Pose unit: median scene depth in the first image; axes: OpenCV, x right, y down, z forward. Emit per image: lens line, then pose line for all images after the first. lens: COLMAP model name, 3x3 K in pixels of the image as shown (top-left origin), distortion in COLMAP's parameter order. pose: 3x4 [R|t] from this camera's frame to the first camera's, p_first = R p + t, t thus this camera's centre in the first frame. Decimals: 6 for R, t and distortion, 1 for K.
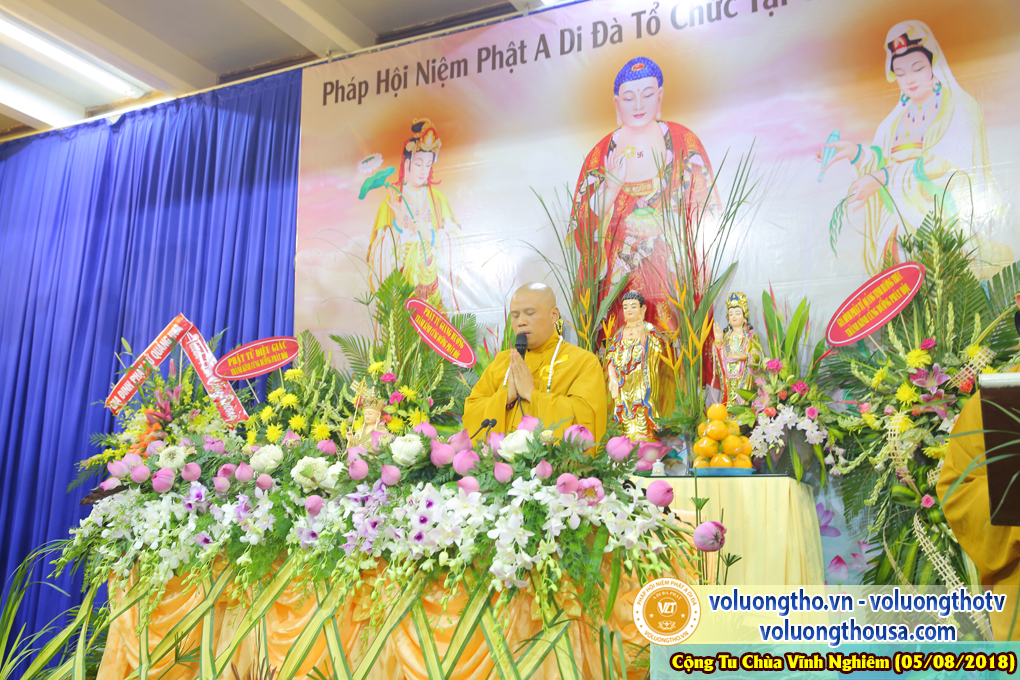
lens RADIAL K [[960.6, 0, 509.1], [0, 960.6, 340.2], [0, 0, 1]] dist [0.002958, 0.000000]
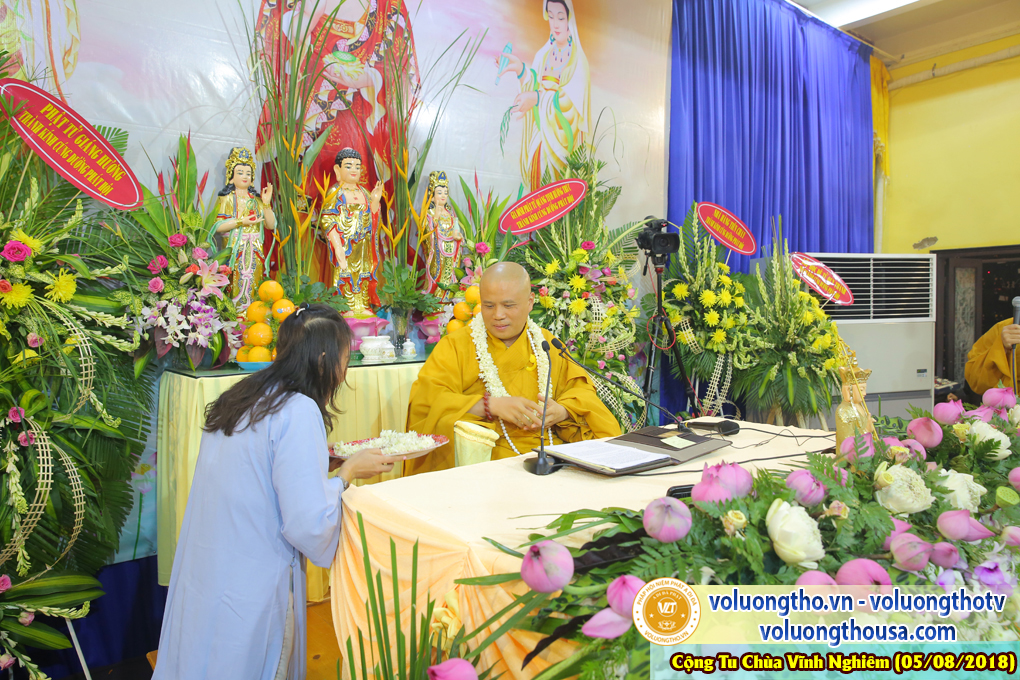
lens RADIAL K [[689.8, 0, 508.9], [0, 689.8, 339.5], [0, 0, 1]] dist [-0.094982, 0.051555]
pose [[0.399717, -0.077378, 0.913367, -0.386657], [-0.155268, 0.976316, 0.150661, 0.003770], [-0.903392, -0.202038, 0.378236, 0.567337]]
